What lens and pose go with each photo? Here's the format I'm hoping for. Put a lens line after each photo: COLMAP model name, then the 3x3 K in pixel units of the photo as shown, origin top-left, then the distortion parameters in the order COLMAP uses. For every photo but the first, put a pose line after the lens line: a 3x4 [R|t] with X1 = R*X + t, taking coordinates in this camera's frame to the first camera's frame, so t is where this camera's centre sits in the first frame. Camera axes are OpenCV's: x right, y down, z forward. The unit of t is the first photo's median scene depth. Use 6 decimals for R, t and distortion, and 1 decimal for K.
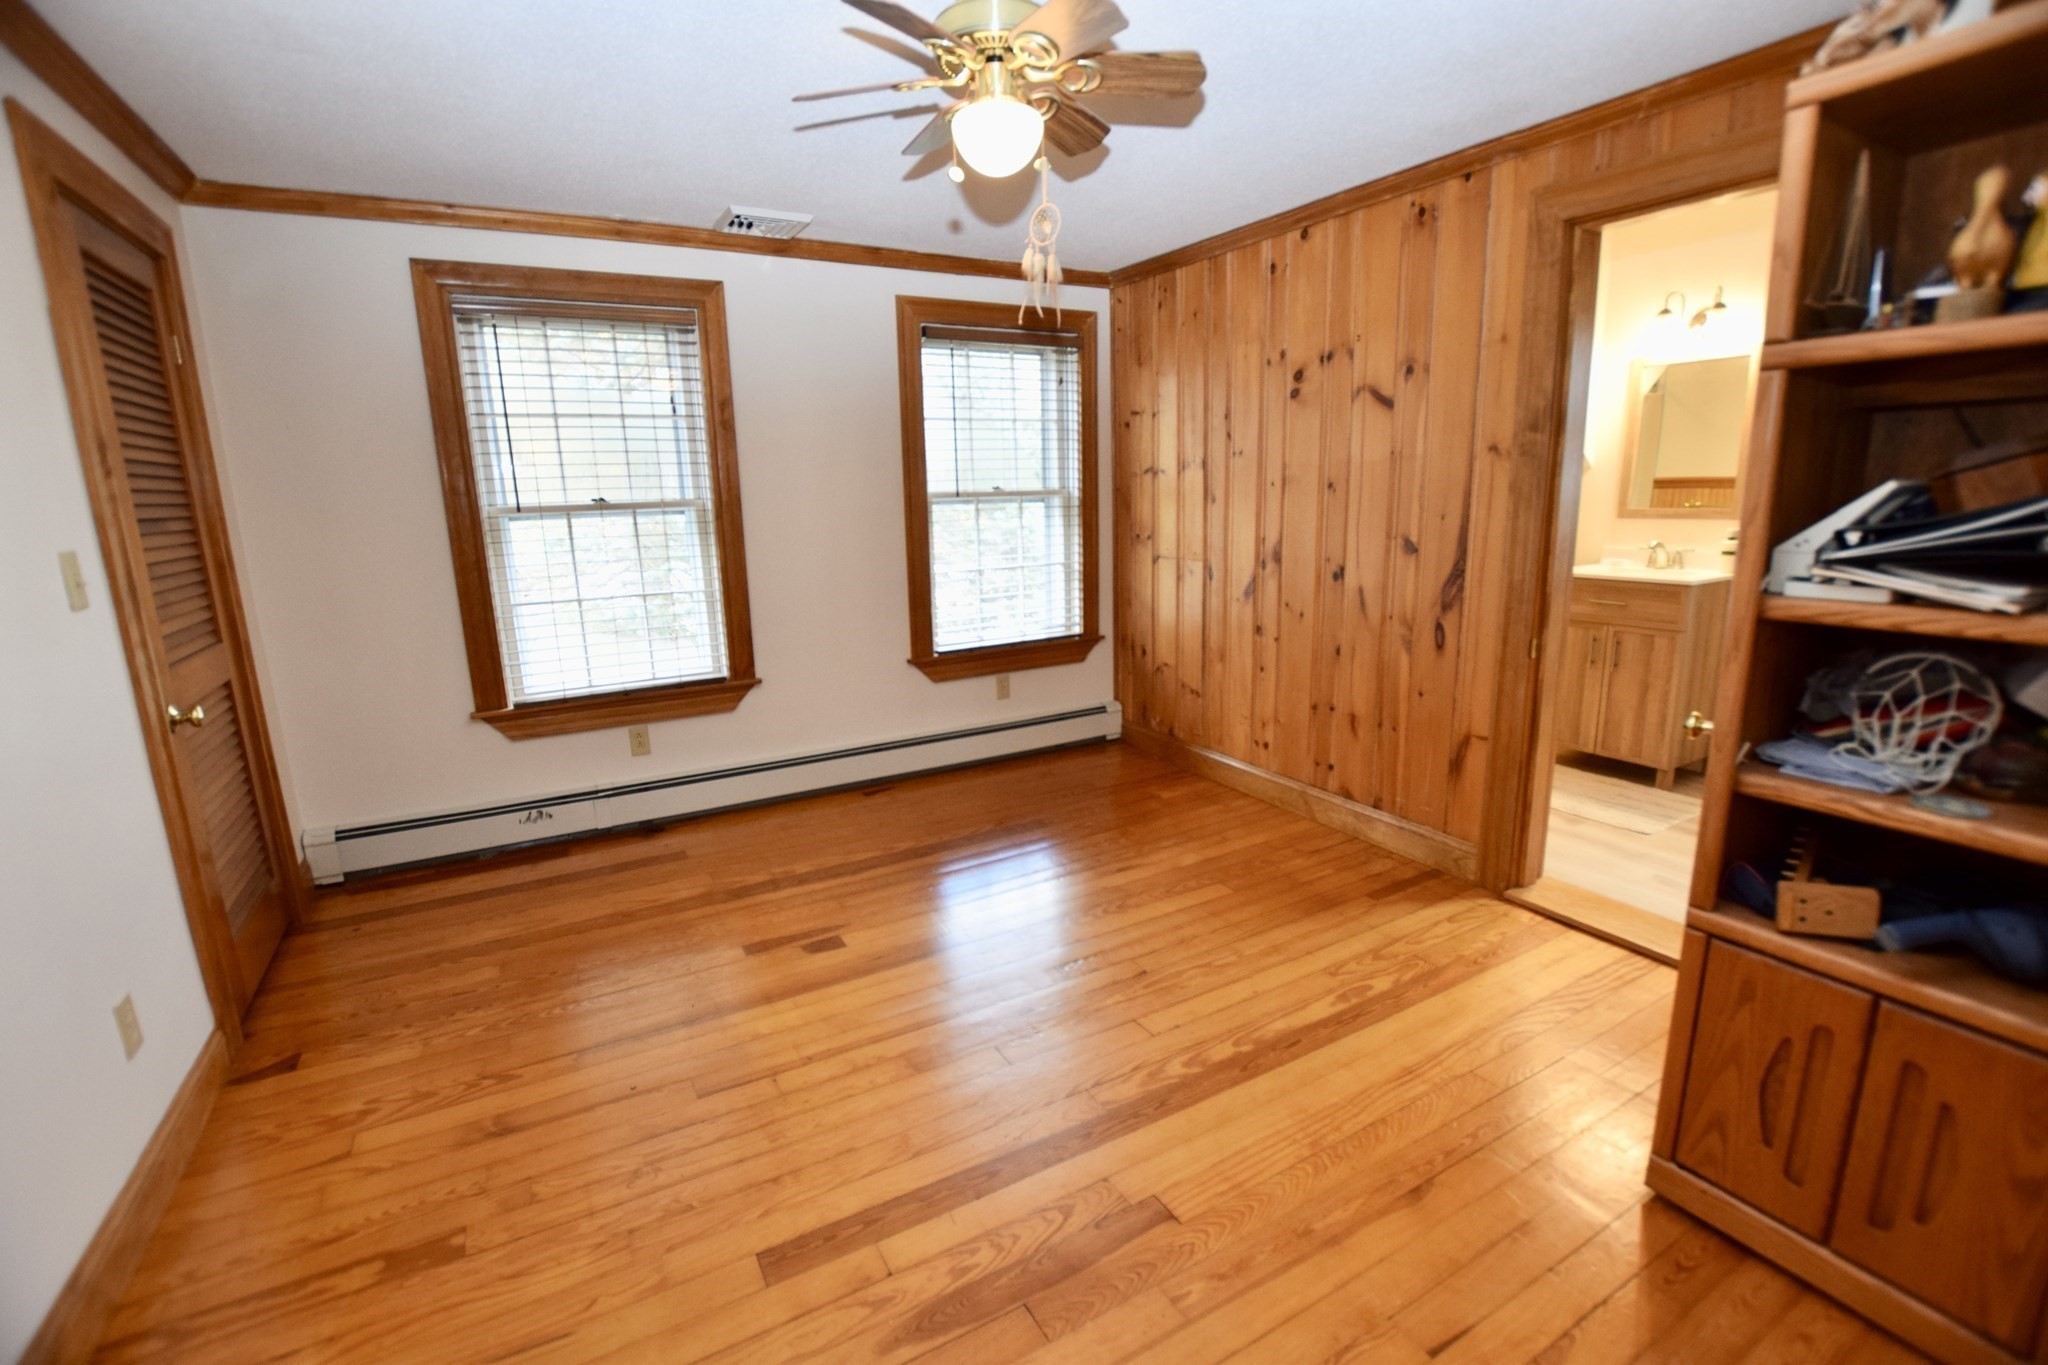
lens RADIAL K [[899.5, 0, 1026.3], [0, 899.5, 690.2], [0, 0, 1]] dist [-0.032782, 0.003229]
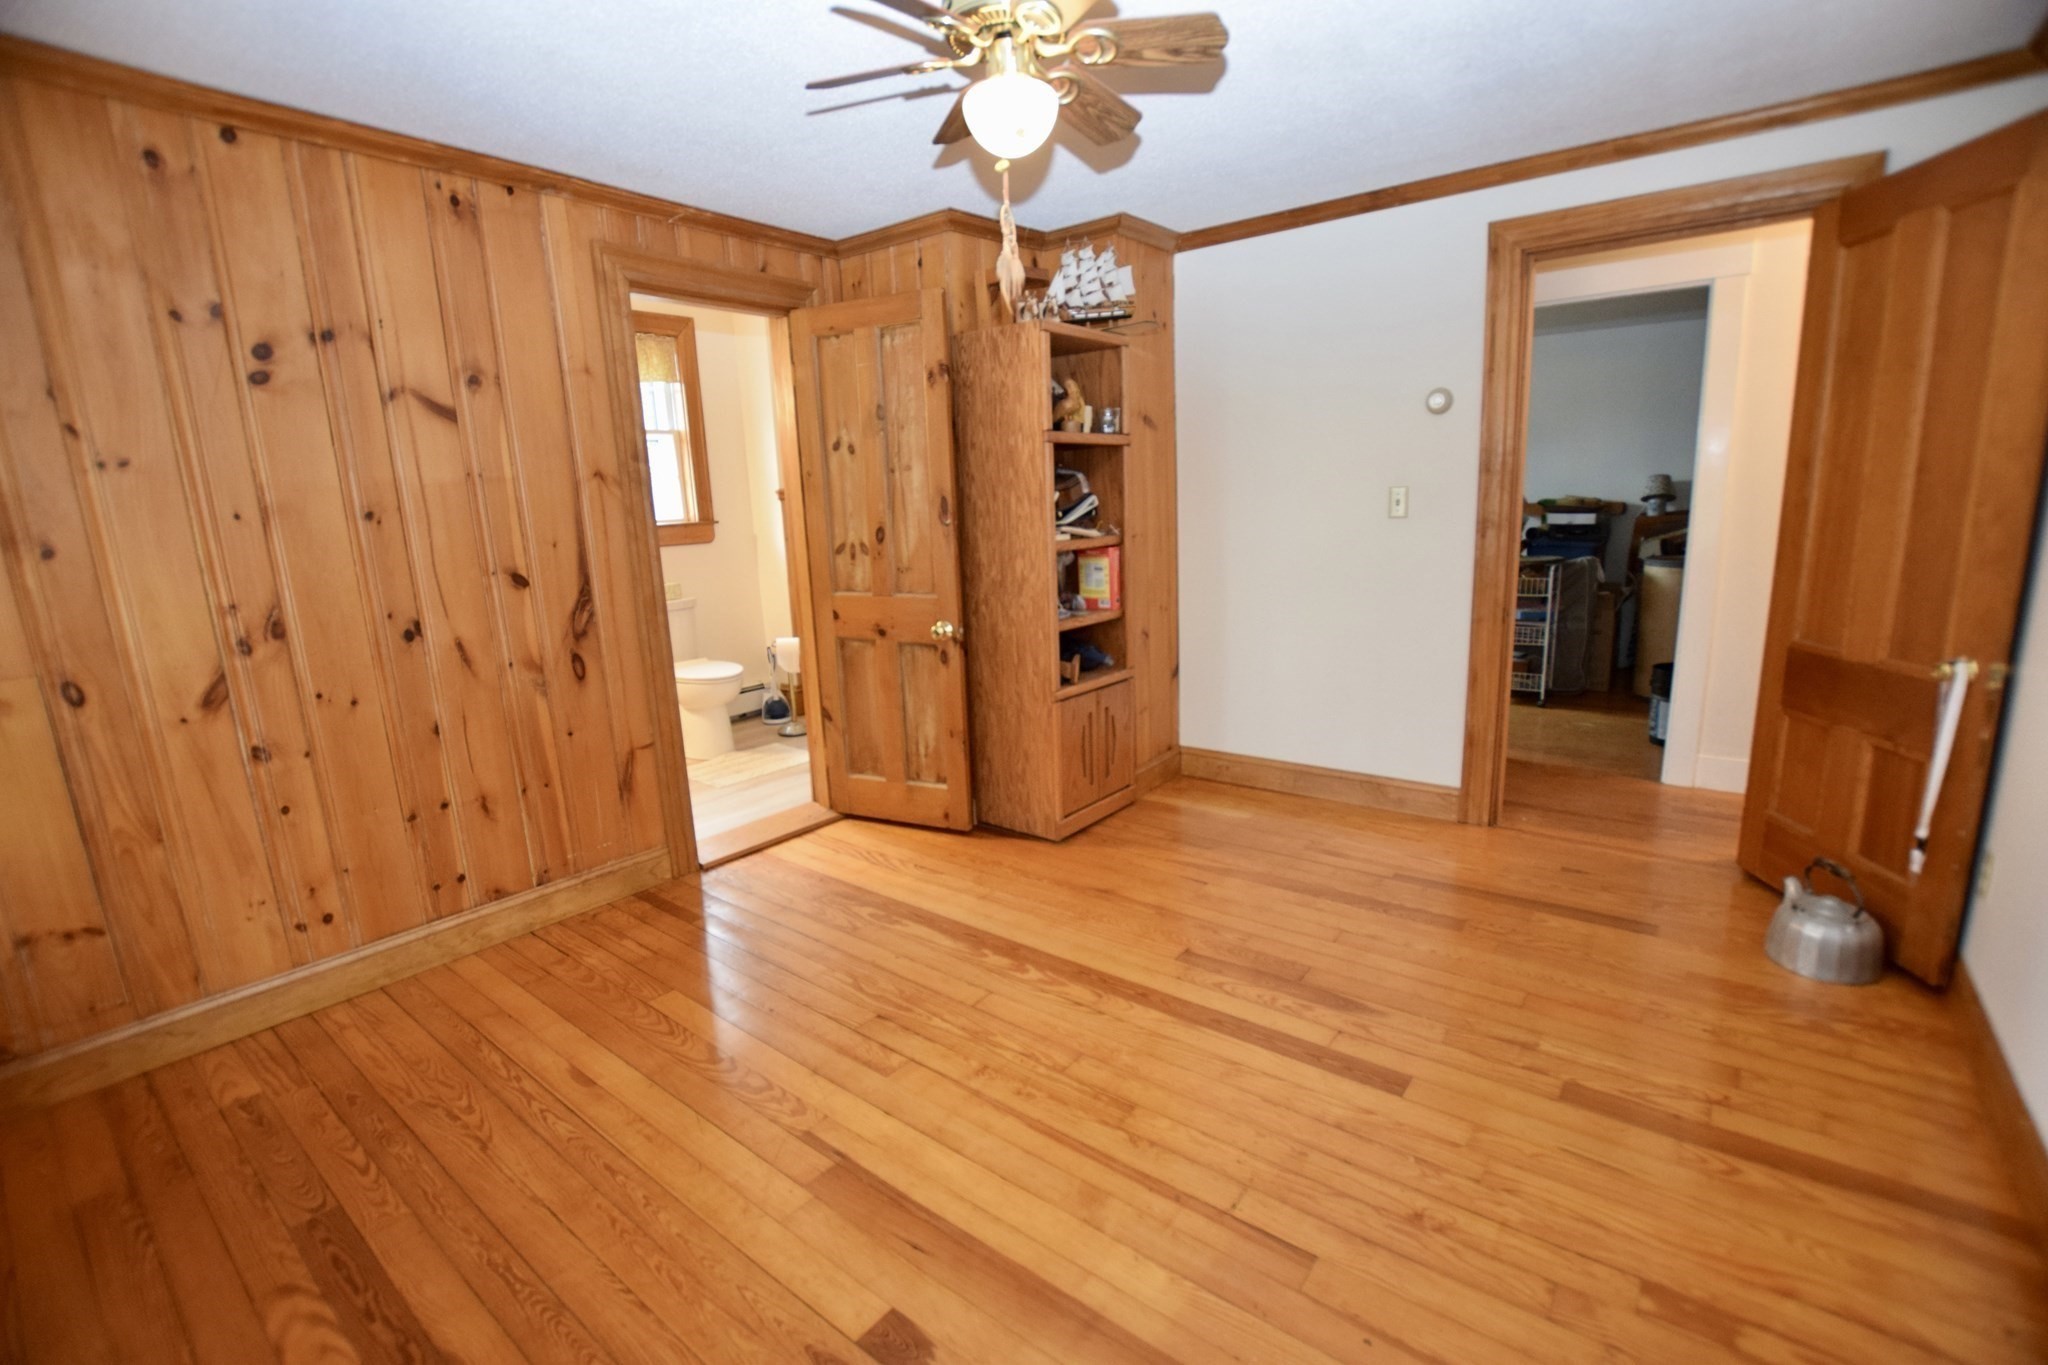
lens RADIAL K [[899.5, 0, 1026.3], [0, 899.5, 690.2], [0, 0, 1]] dist [-0.032782, 0.003229]
pose [[-0.376445, -0.153258, 0.913674, -0.619227], [0.244342, 0.934879, 0.257486, -0.172050], [-0.893636, 0.320178, -0.314483, 0.907111]]
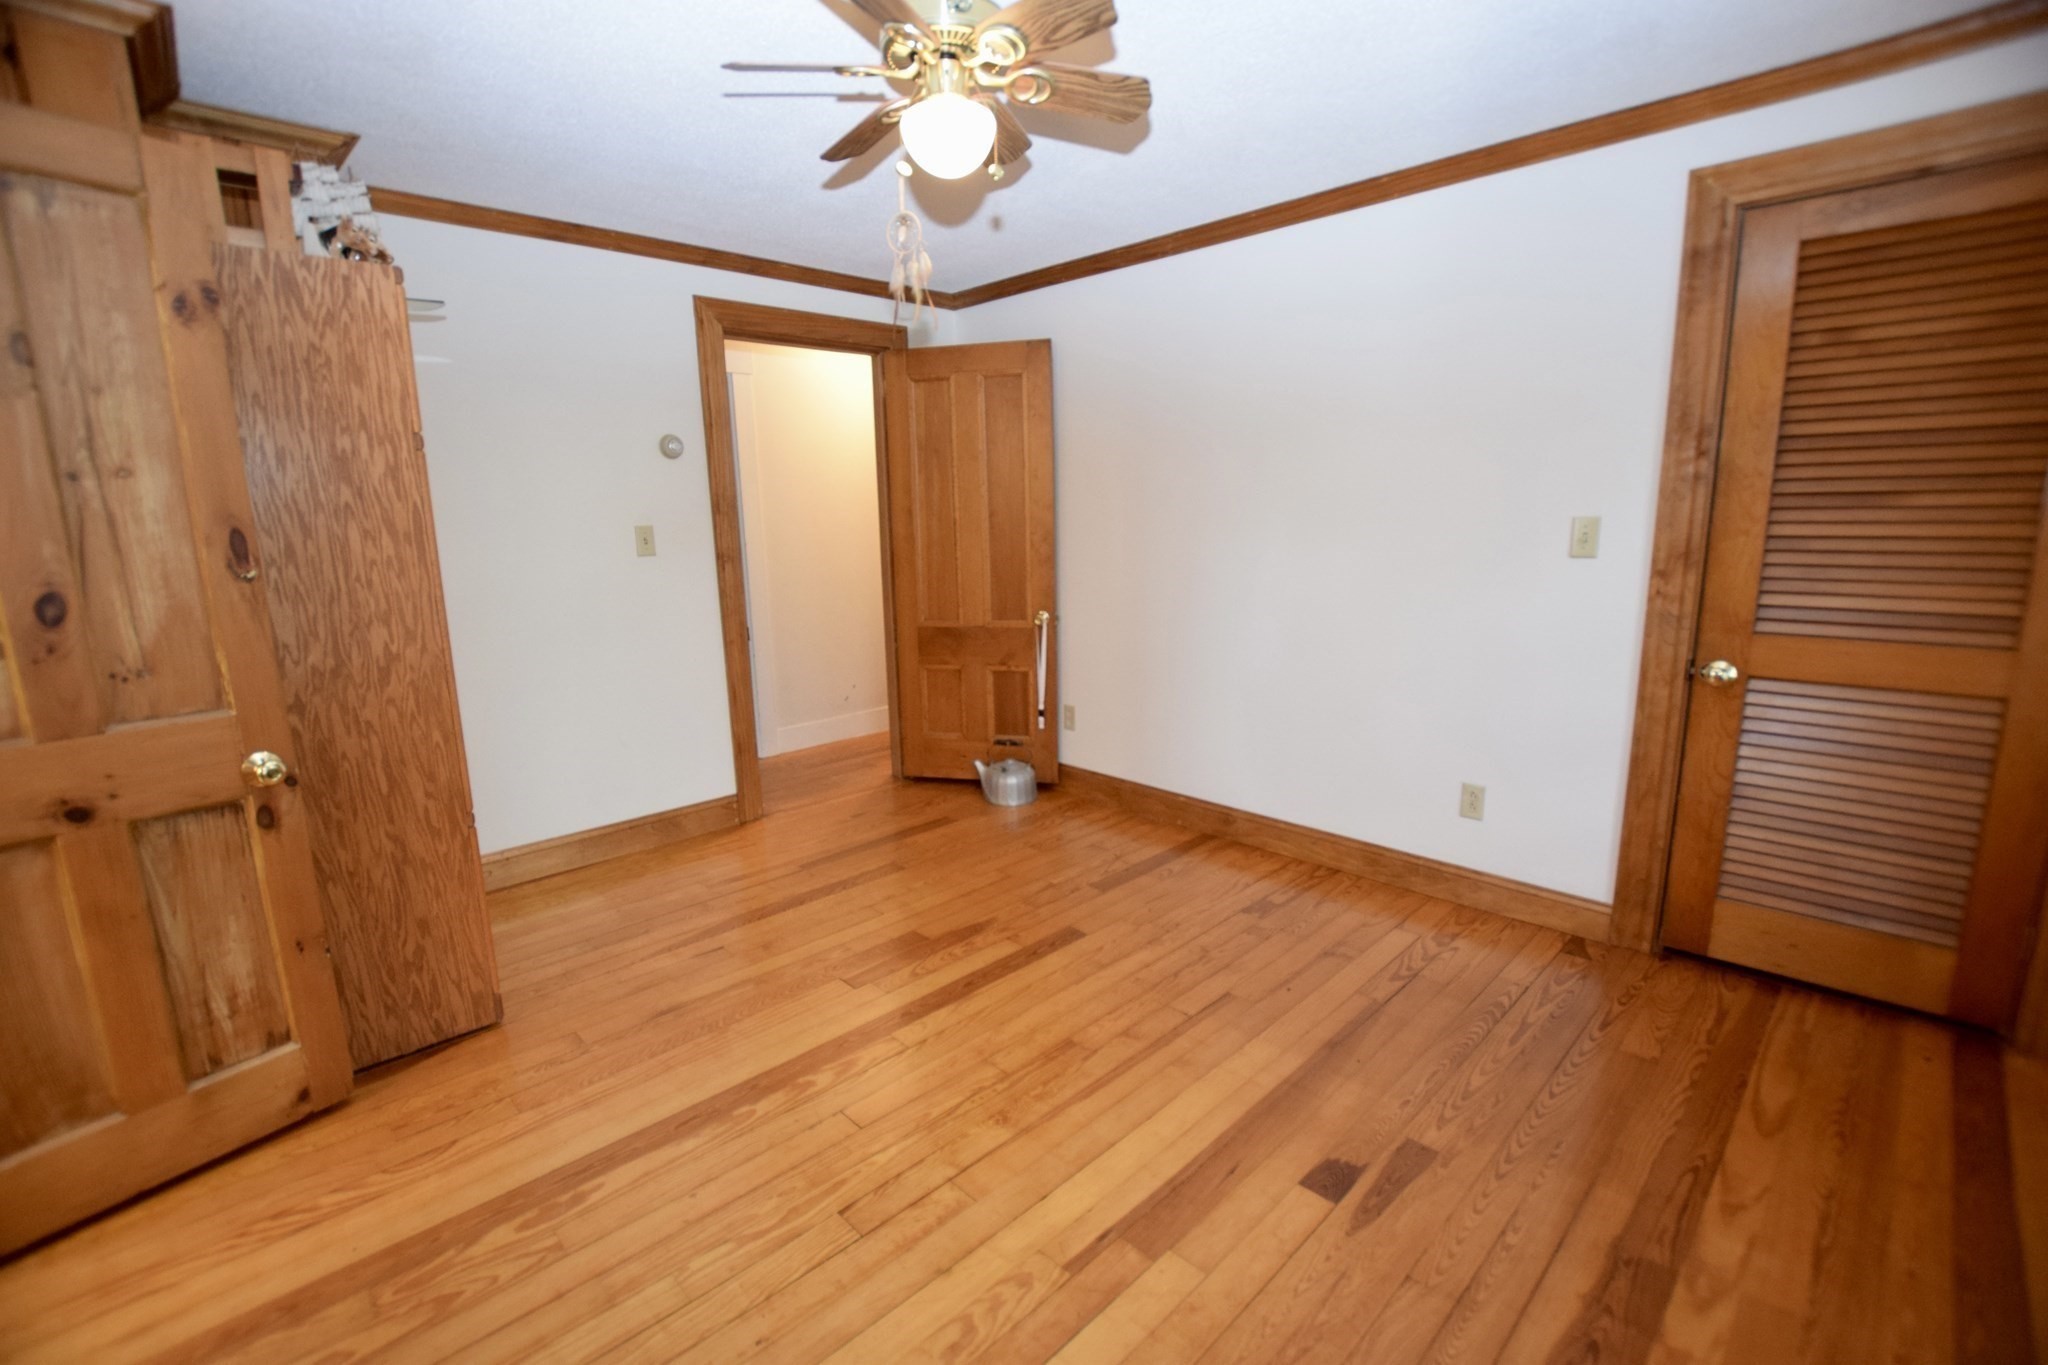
lens RADIAL K [[899.5, 0, 1026.3], [0, 899.5, 690.2], [0, 0, 1]] dist [-0.032782, 0.003229]
pose [[-0.966150, 0.092842, -0.240697, 0.105843], [-0.011370, 0.916769, 0.399256, -0.279482], [0.257731, 0.388478, -0.884681, 1.284474]]
